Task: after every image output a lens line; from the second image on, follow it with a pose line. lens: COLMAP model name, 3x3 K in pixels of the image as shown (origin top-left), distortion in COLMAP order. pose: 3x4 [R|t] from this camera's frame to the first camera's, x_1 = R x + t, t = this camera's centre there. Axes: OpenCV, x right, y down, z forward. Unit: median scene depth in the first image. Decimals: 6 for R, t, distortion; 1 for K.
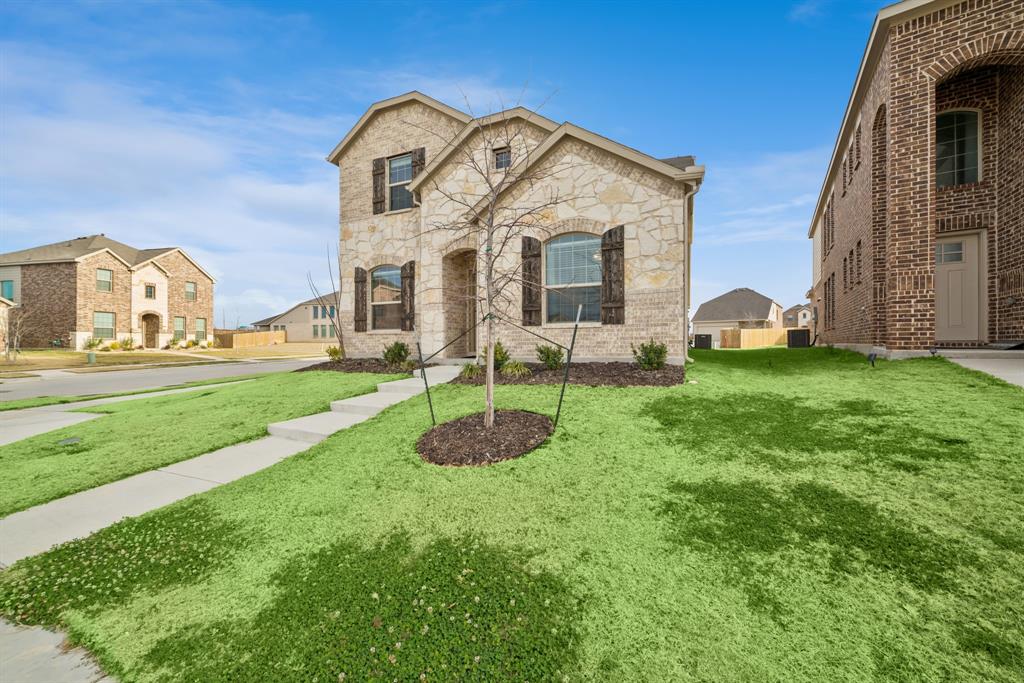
lens RADIAL K [[399.4, 0, 520.4], [0, 399.4, 340.2], [0, 0, 1]] dist [-0.006317, 0.002137]
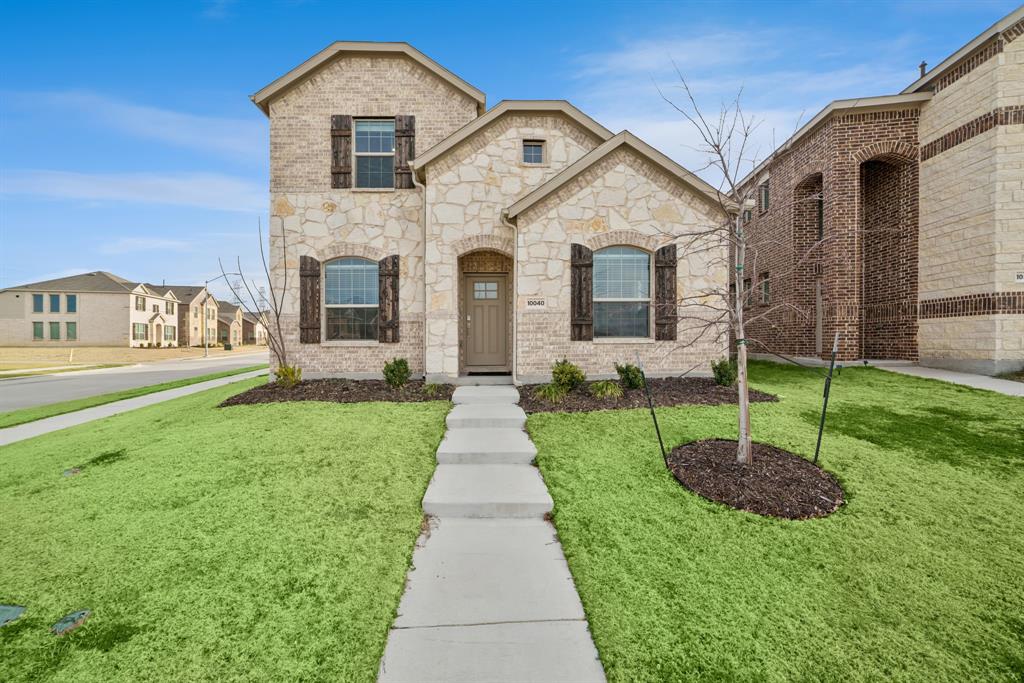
lens RADIAL K [[399.4, 0, 512.8], [0, 399.4, 346.1], [0, 0, 1]] dist [-0.006317, 0.002137]
pose [[0.902744, -0.003221, 0.430165, -0.436159], [-0.001148, 0.999950, 0.009898, -0.026929], [-0.430176, -0.009429, 0.902696, 0.191554]]
